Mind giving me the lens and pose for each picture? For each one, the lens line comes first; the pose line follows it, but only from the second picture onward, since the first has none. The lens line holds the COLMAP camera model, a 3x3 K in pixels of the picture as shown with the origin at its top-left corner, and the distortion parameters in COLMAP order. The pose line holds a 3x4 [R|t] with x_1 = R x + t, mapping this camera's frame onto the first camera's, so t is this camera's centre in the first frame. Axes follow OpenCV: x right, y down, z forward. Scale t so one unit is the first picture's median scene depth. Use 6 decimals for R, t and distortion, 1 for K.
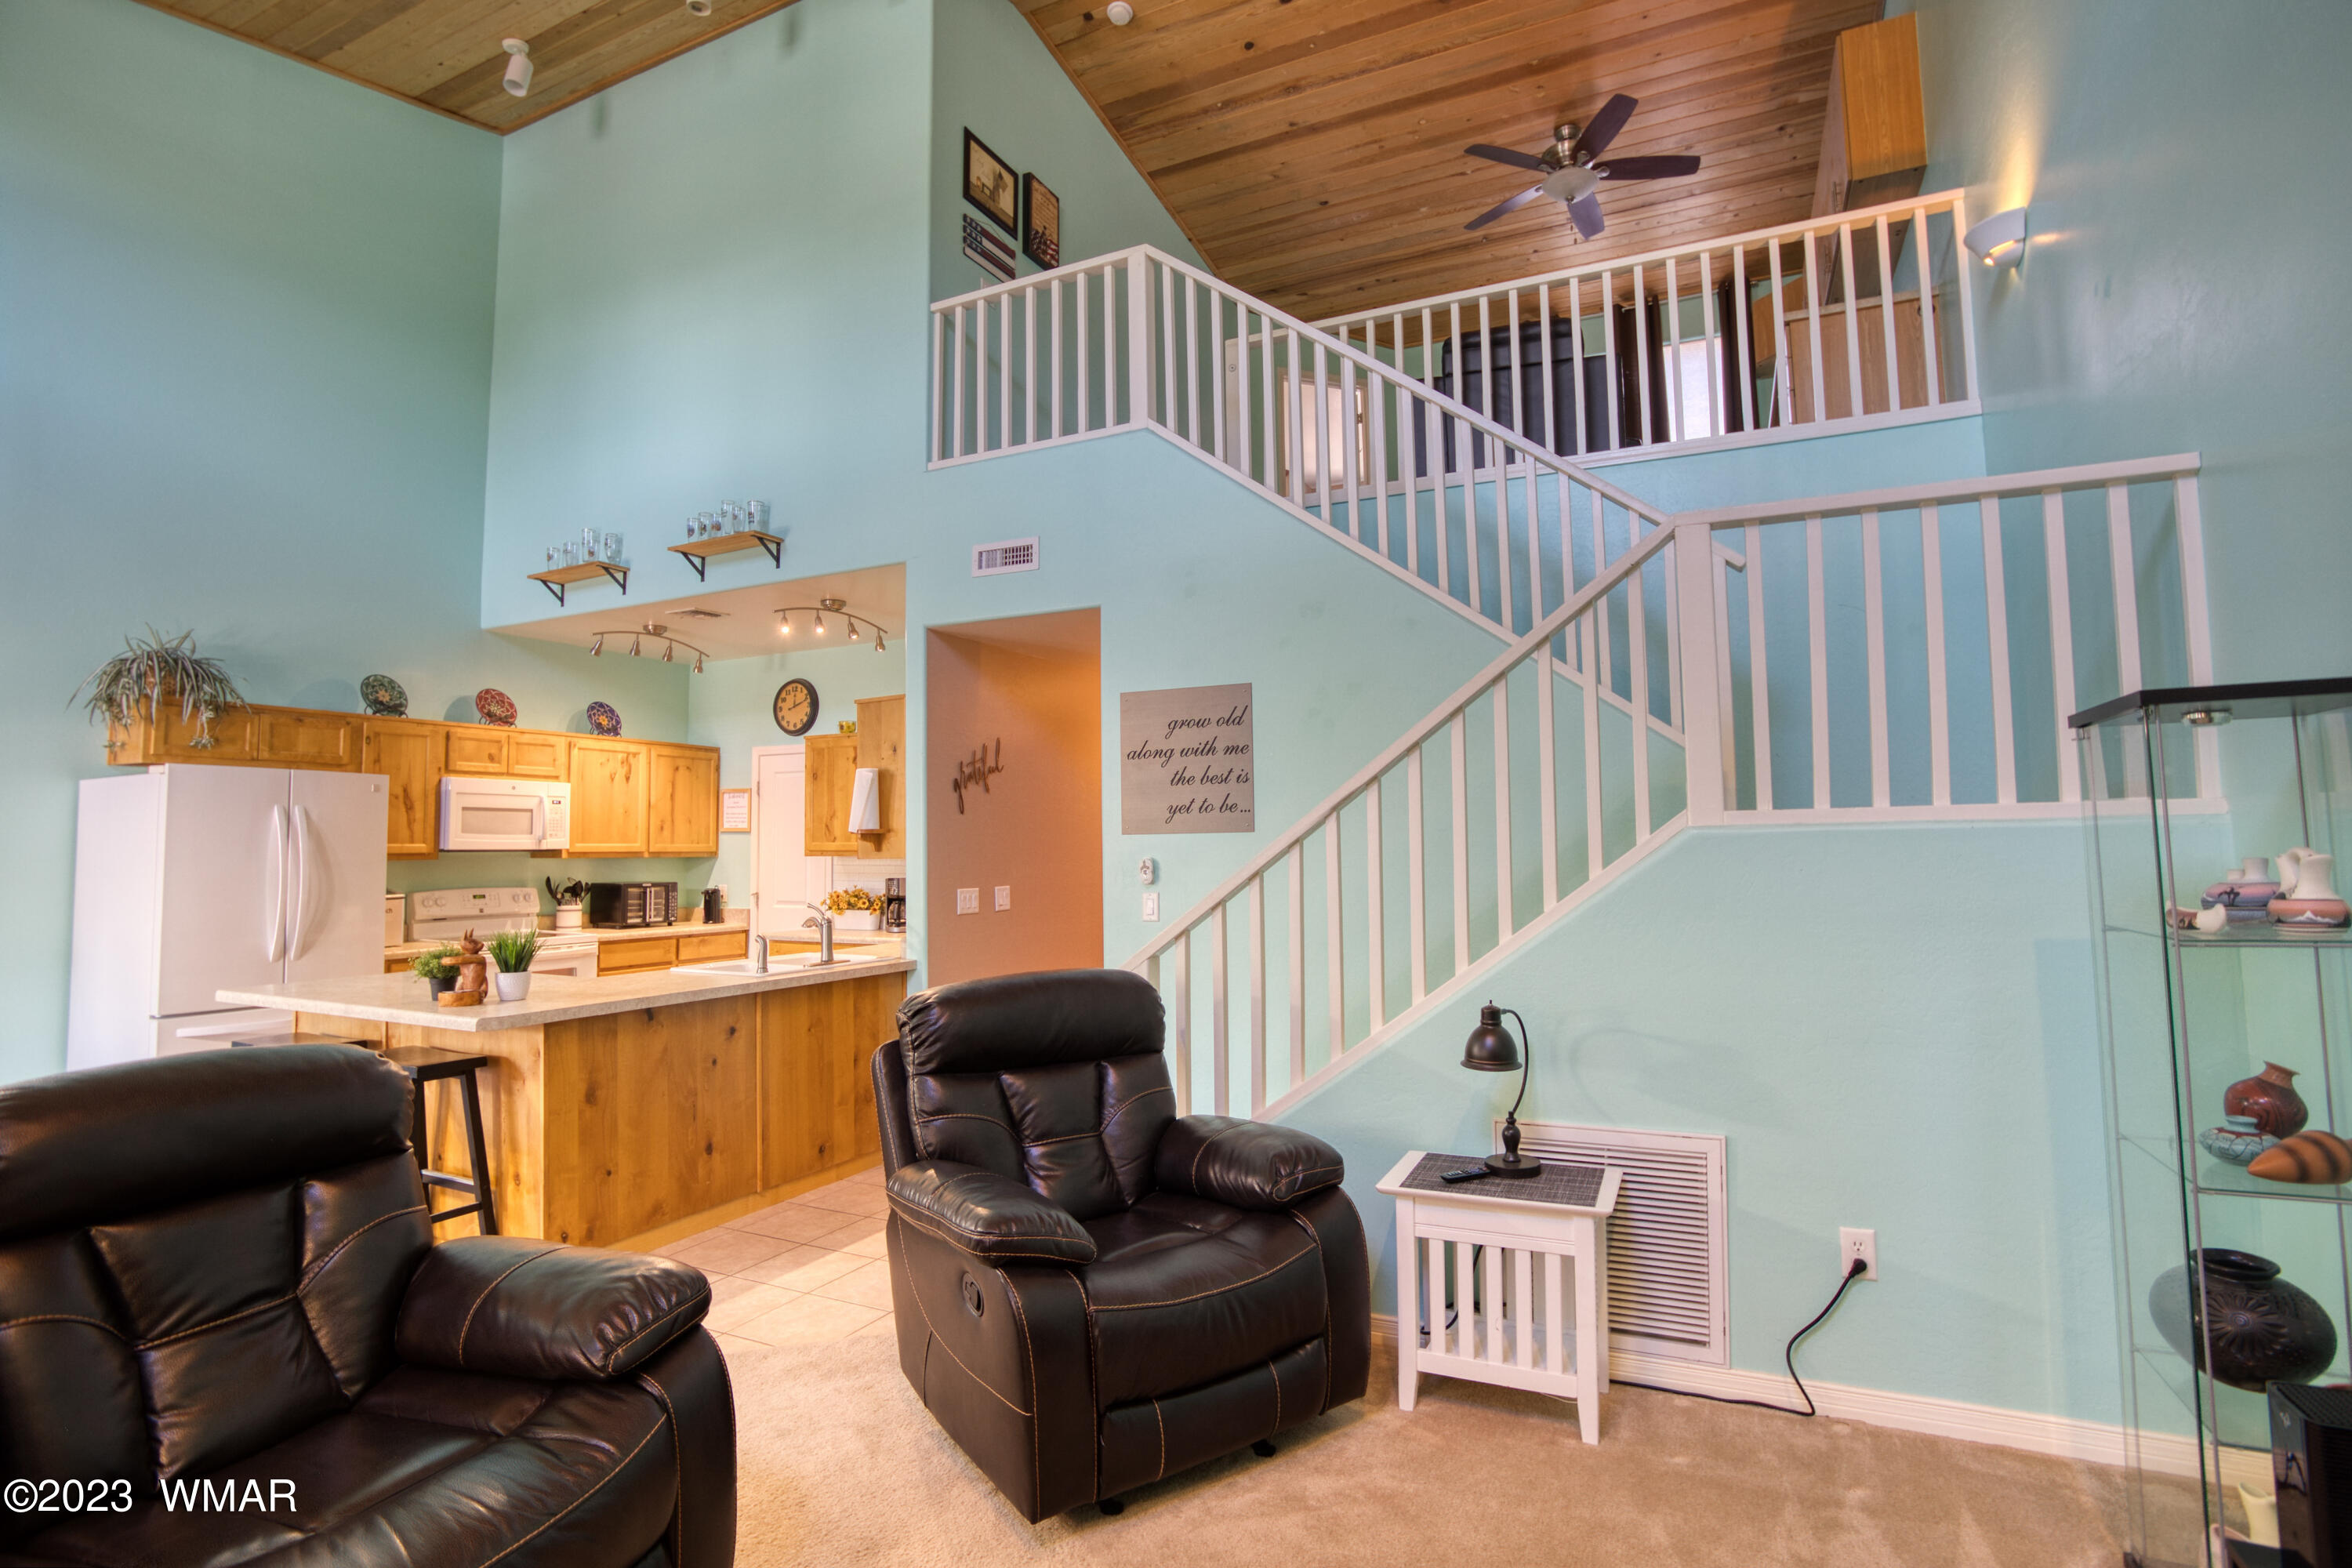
lens RADIAL K [[1129.3, 0, 1162.8], [0, 1129.3, 768.2], [0, 0, 1]] dist [-0.065085, 0.024962]
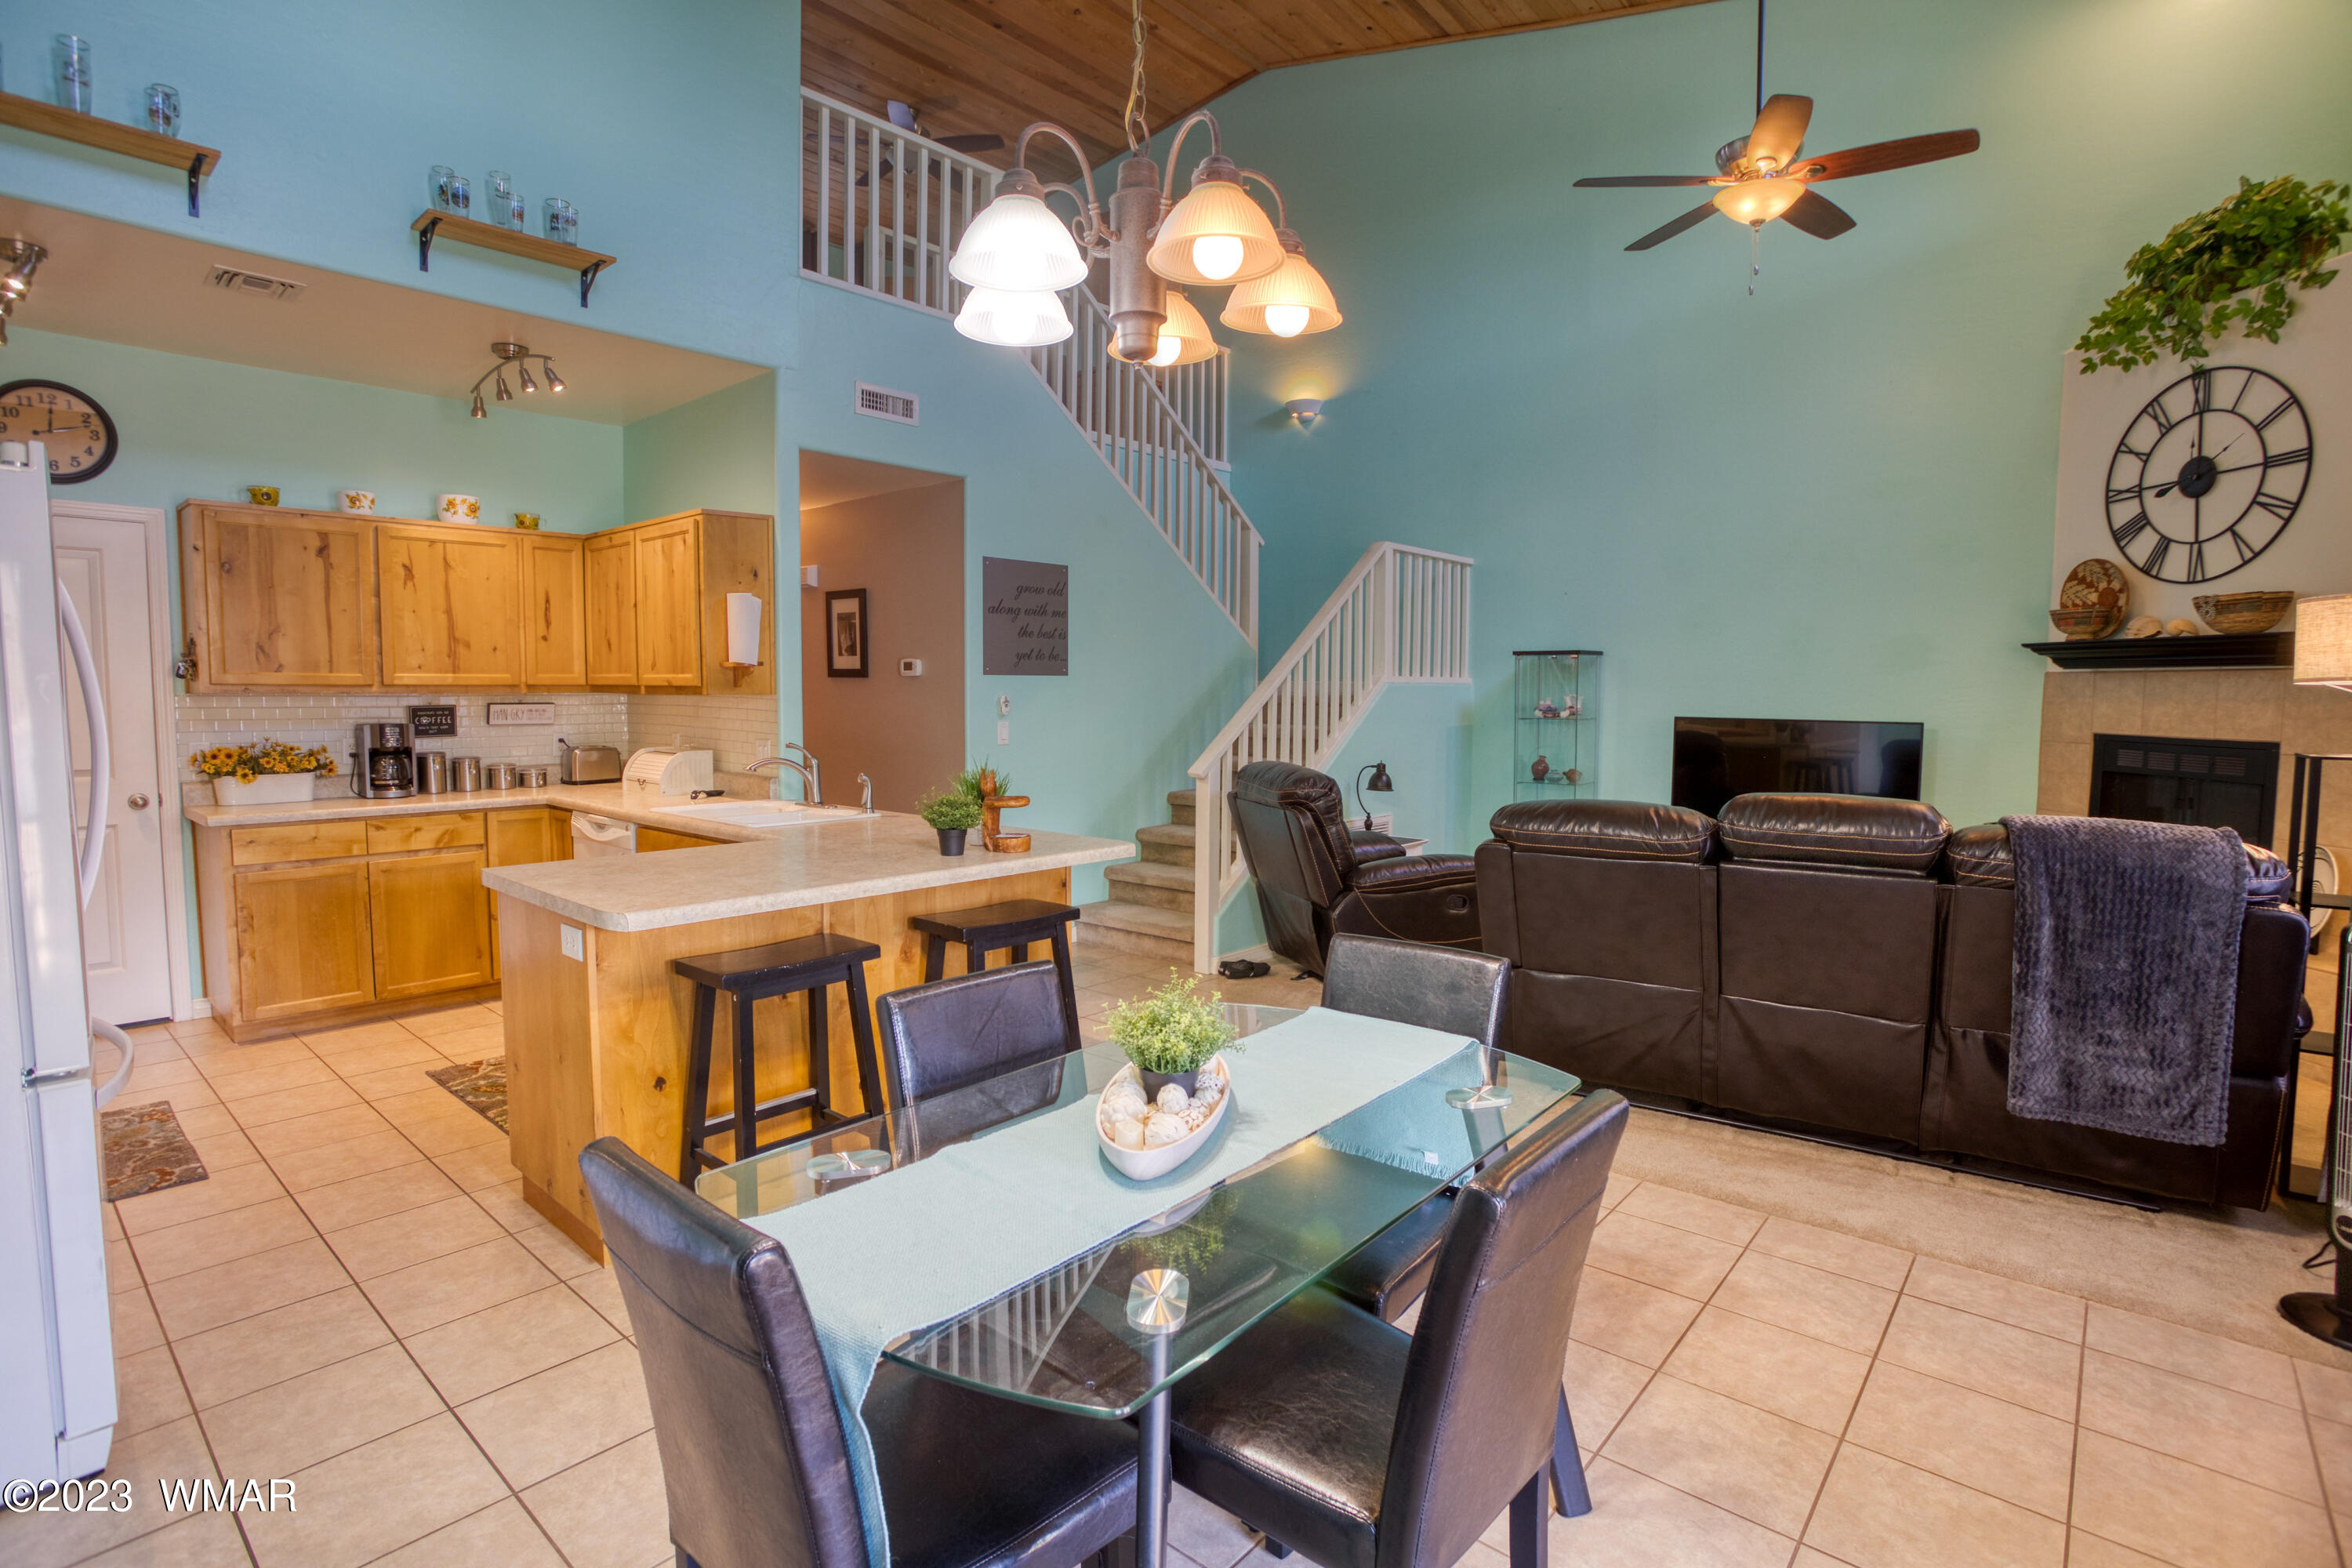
lens RADIAL K [[1129.3, 0, 1162.8], [0, 1129.3, 768.2], [0, 0, 1]] dist [-0.065085, 0.024962]
pose [[0.261232, -0.057787, 0.963545, -0.829032], [-0.073694, 0.994099, 0.079599, 0.034404], [-0.962459, -0.091801, 0.255432, 0.353937]]
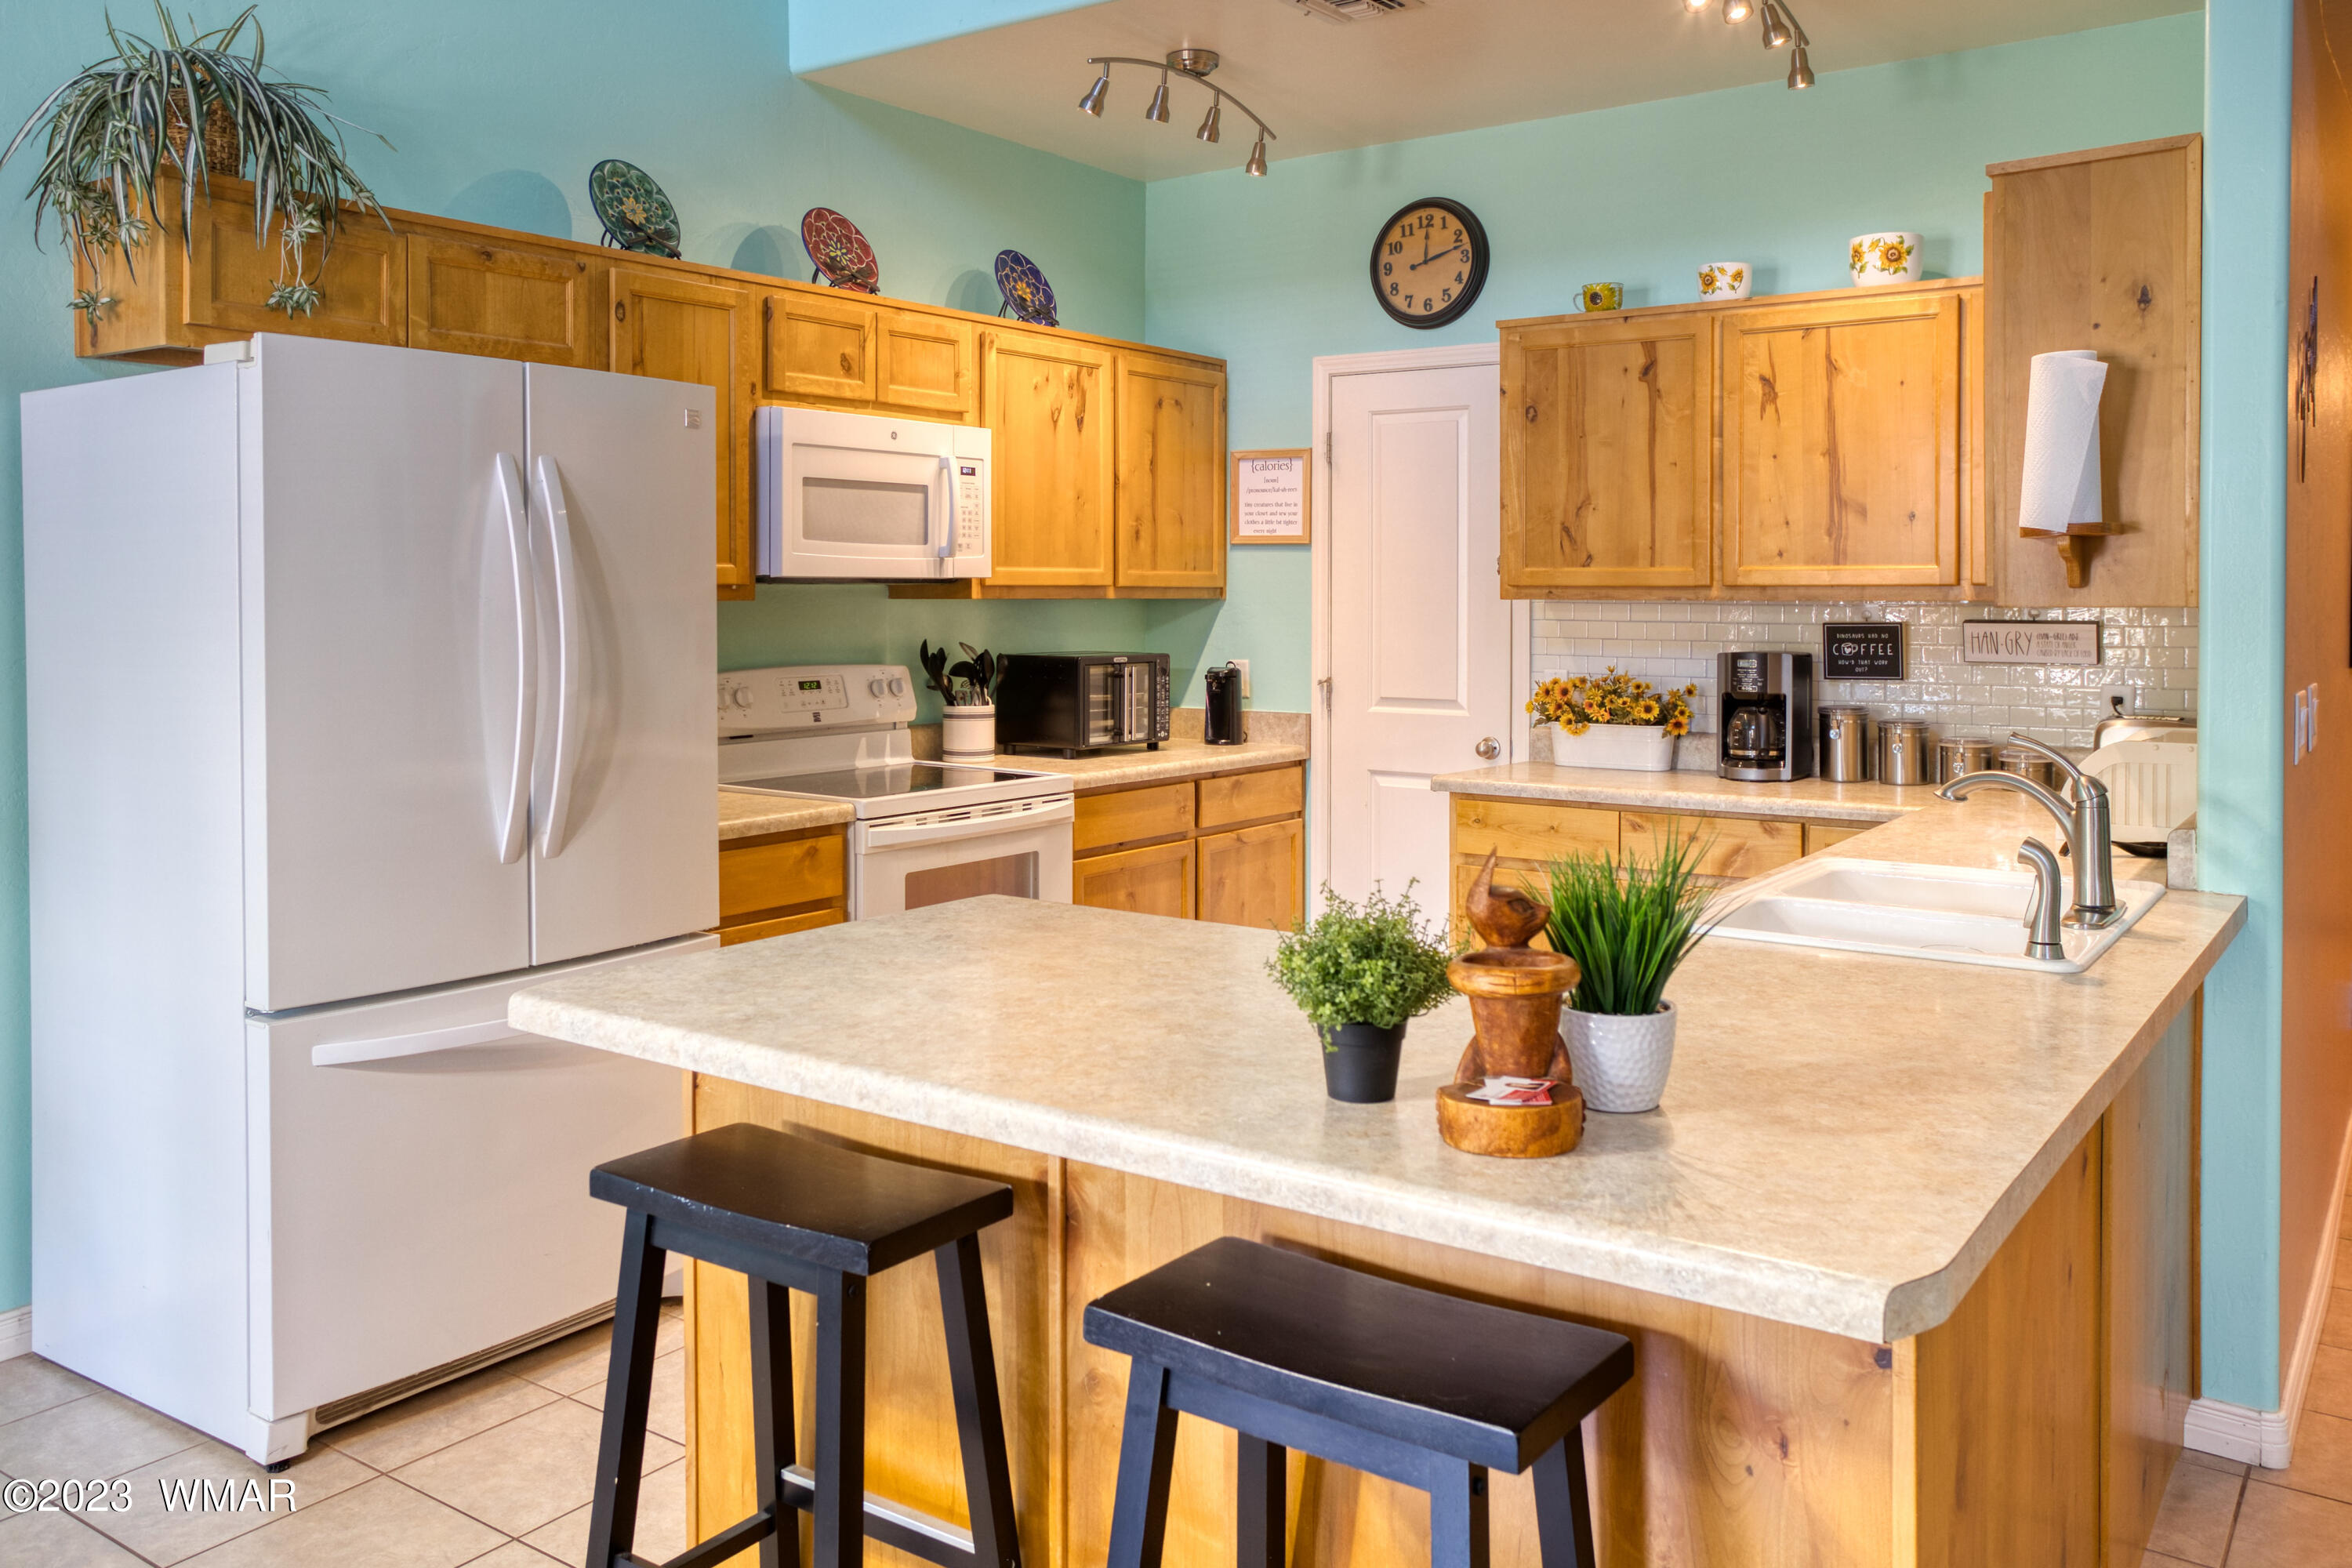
lens RADIAL K [[1855.7, 0, 1174.1], [0, 1855.7, 586.9], [0, 0, 1]] dist [0.007304, 0.014158]
pose [[0.986083, 0.010532, -0.165920, -0.351941], [0.000969, 0.997610, 0.069085, 0.026103], [0.166251, -0.068285, 0.983716, 0.298357]]
